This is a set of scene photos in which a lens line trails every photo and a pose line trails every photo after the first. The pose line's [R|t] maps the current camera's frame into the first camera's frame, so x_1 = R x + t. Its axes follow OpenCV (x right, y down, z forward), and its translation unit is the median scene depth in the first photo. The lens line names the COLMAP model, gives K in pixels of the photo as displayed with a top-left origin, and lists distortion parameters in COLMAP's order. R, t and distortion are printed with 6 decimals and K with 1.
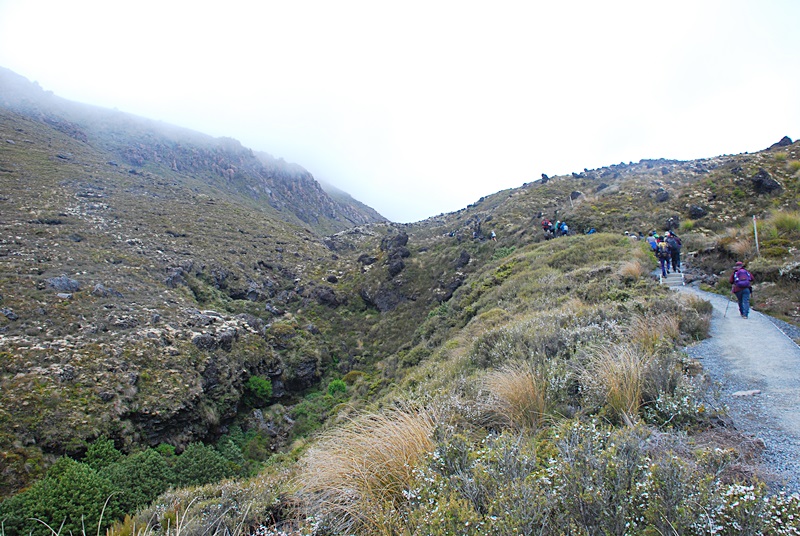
lens RADIAL K [[622.1, 0, 407.3], [0, 622.1, 274.1], [0, 0, 1]] dist [-0.145004, 0.101204]
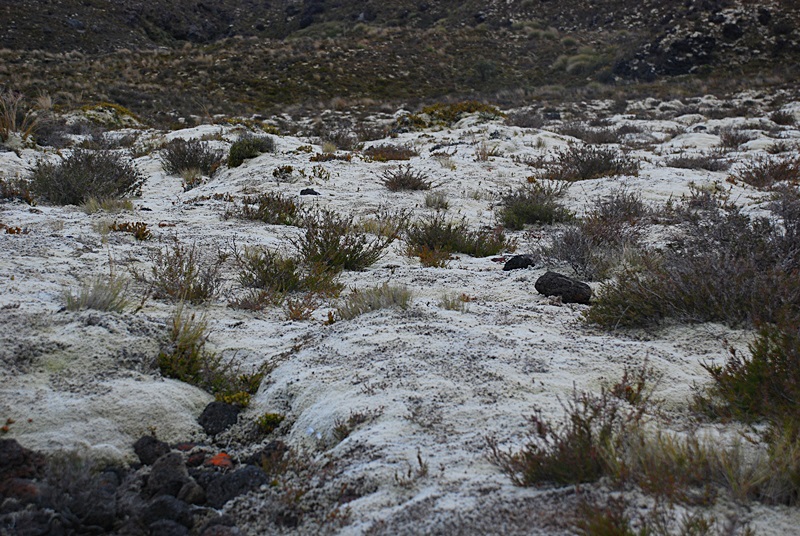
lens RADIAL K [[1509.4, 0, 402.0], [0, 1509.4, 268.4], [0, 0, 1]] dist [0.524469, 0.000000]
pose [[0.992782, 0.061481, -0.102972, 0.482041], [-0.041794, 0.982140, 0.183452, -0.089401], [0.112412, -0.177824, 0.977621, -1.934256]]
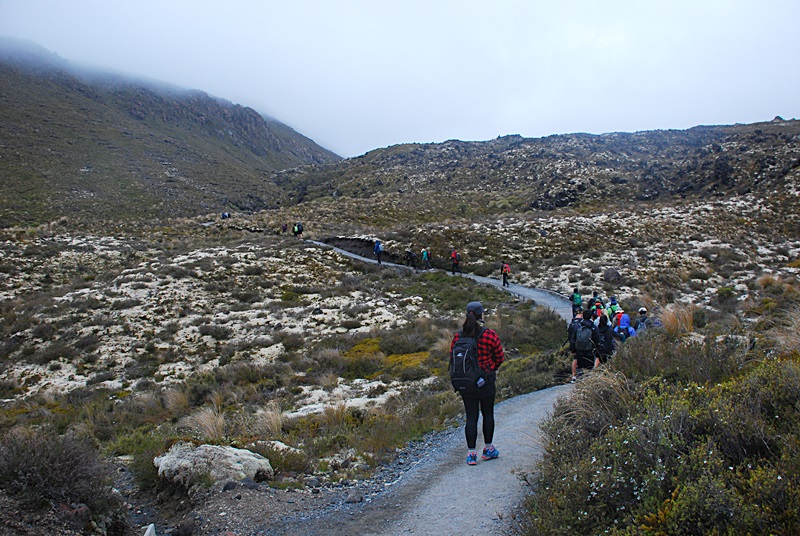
lens RADIAL K [[622.1, 0, 414.6], [0, 622.1, 268.8], [0, 0, 1]] dist [-0.145004, 0.101204]
pose [[0.995507, -0.002163, 0.094661, 0.211839], [-0.009785, 0.992037, 0.125568, -0.049387], [-0.094178, -0.125930, 0.987559, -1.714893]]
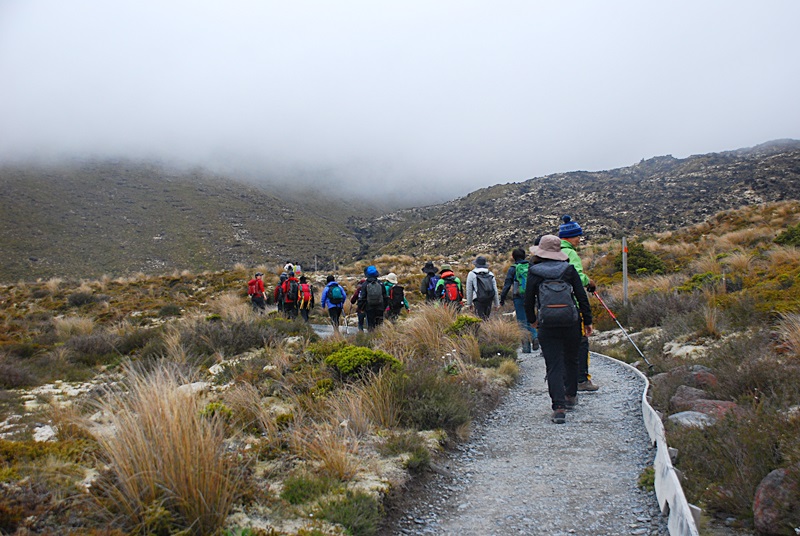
lens RADIAL K [[1039.3, 0, 402.5], [0, 1039.3, 264.6], [0, 0, 1]] dist [0.238423, 0.000000]
pose [[0.981801, -0.031509, -0.187280, 0.994957], [0.040984, 0.998057, 0.046934, -0.185564], [0.185437, -0.053756, 0.981185, -3.407351]]
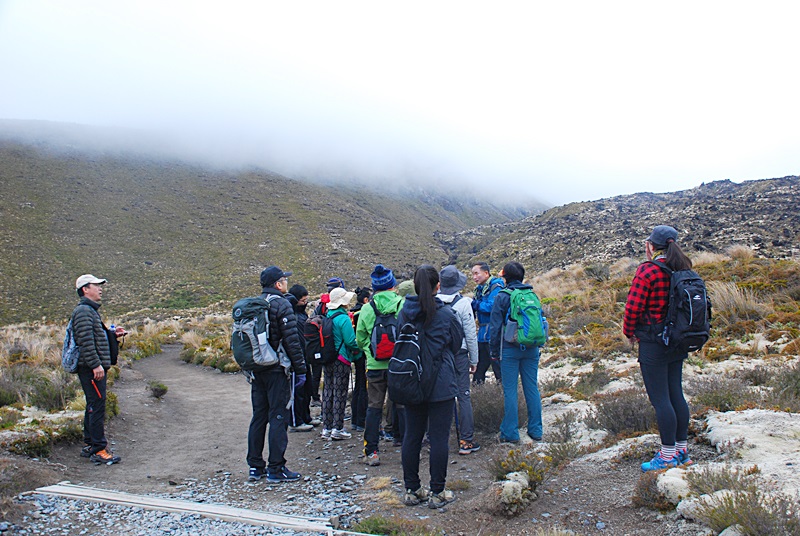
lens RADIAL K [[783.7, 0, 411.9], [0, 783.7, 286.8], [0, 0, 1]] dist [0.019567, 0.000000]
pose [[0.967245, -0.008241, -0.253710, 0.714066], [0.024897, 0.997734, 0.062510, -0.149410], [0.252620, -0.066779, 0.965258, -2.515975]]
